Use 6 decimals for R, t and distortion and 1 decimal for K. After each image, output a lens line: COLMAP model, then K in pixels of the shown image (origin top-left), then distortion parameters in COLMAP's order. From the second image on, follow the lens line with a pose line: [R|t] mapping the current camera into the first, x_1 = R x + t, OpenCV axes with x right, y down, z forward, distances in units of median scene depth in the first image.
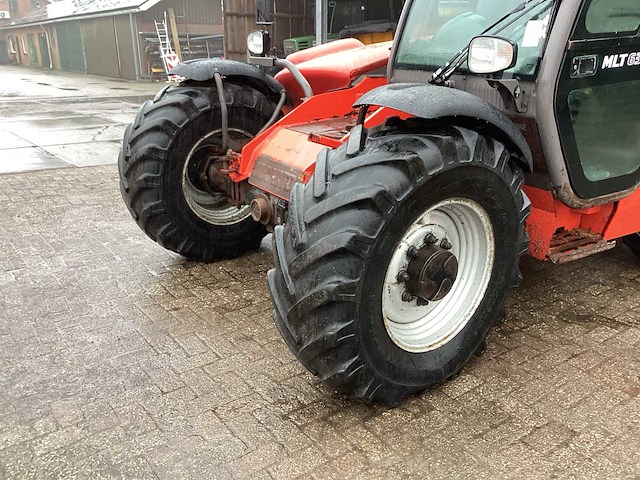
lens RADIAL K [[576.0, 0, 316.0], [0, 576.0, 238.4], [0, 0, 1]] dist [0.104360, -0.190021]
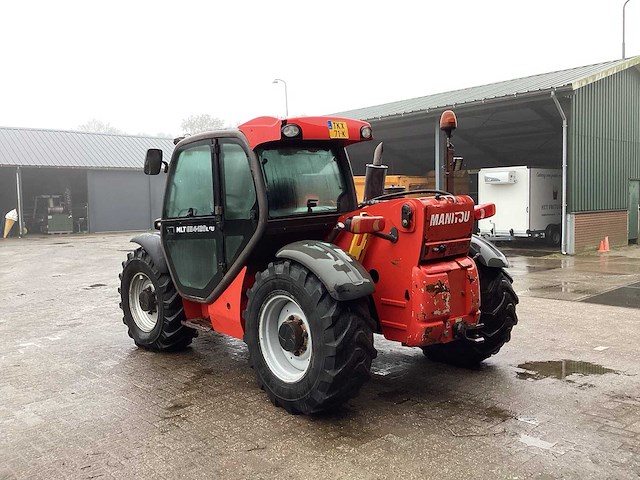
lens RADIAL K [[576.0, 0, 316.0], [0, 576.0, 238.4], [0, 0, 1]] dist [0.104360, -0.190021]
pose [[0.113678, 0.062103, -0.991575, 2.413172], [-0.295346, 0.955038, 0.025955, -0.425149], [0.948603, 0.289907, 0.126909, 1.082406]]
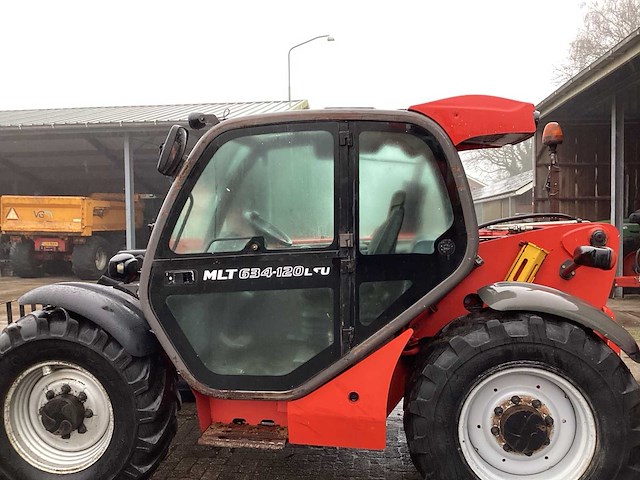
lens RADIAL K [[576.0, 0, 316.0], [0, 576.0, 238.4], [0, 0, 1]] dist [0.104360, -0.190021]
pose [[0.736219, 0.012315, -0.676632, 1.323762], [-0.204428, 0.957173, -0.205009, -0.151354], [0.645129, 0.289253, 0.707206, 0.223079]]
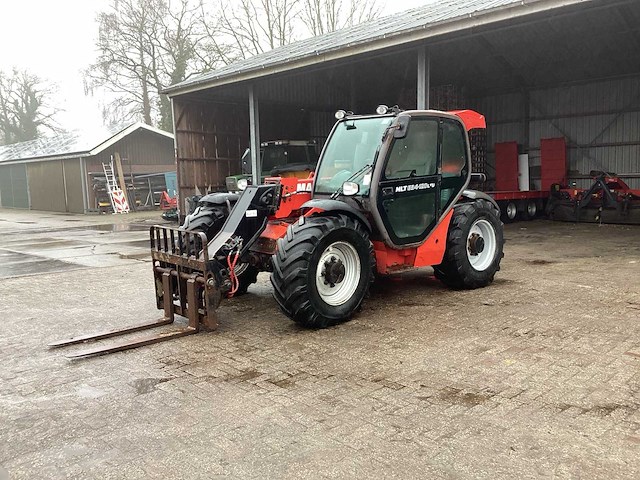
lens RADIAL K [[576.0, 0, 316.0], [0, 576.0, 238.4], [0, 0, 1]] dist [0.104360, -0.190021]
pose [[0.990333, -0.040739, 0.132595, -0.167377], [0.068013, 0.975720, -0.208196, 0.351925], [-0.120894, 0.215201, 0.969058, -1.169722]]
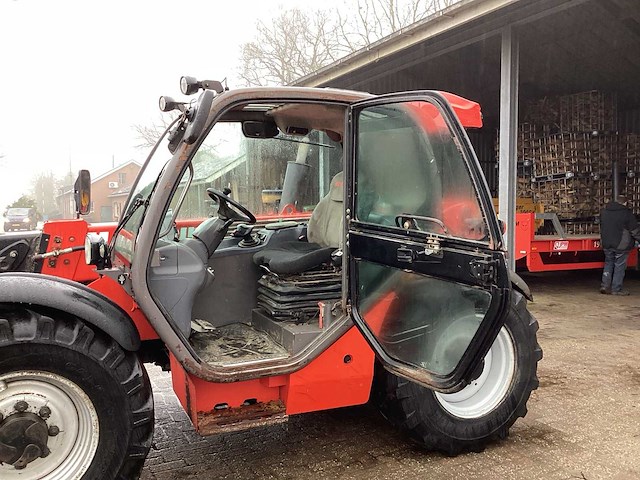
lens RADIAL K [[572.2, 0, 316.3], [0, 572.2, 240.6], [0, 0, 1]] dist [0.107202, -0.194336]
pose [[0.987262, -0.000494, -0.159101, 0.772163], [-0.040519, 0.966242, -0.254432, -0.038689], [0.153856, 0.257637, 0.953914, -0.059557]]
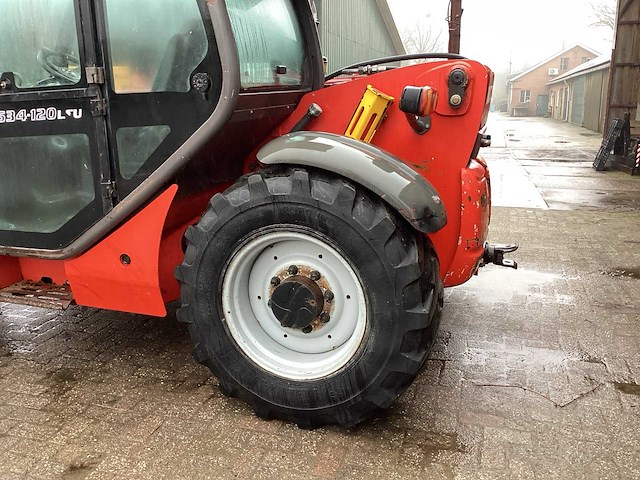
lens RADIAL K [[576.0, 0, 316.0], [0, 576.0, 238.4], [0, 0, 1]] dist [0.104360, -0.190021]
pose [[0.605502, 0.177869, -0.775713, 1.580712], [-0.243566, 0.969351, 0.032148, -0.245799], [0.757657, 0.169472, 0.630266, 0.740966]]
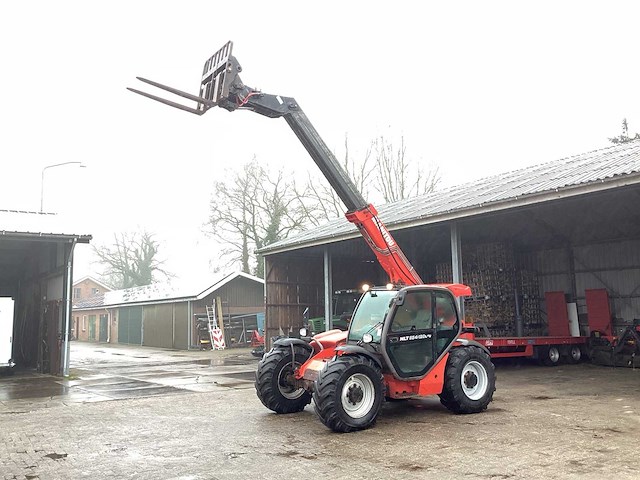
lens RADIAL K [[572.2, 0, 316.3], [0, 572.2, 240.6], [0, 0, 1]] dist [0.107202, -0.194336]
pose [[0.999645, -0.021440, -0.015788, 0.019426], [0.012468, 0.900854, -0.433942, 0.641421], [0.023526, 0.433592, 0.900802, -2.309302]]
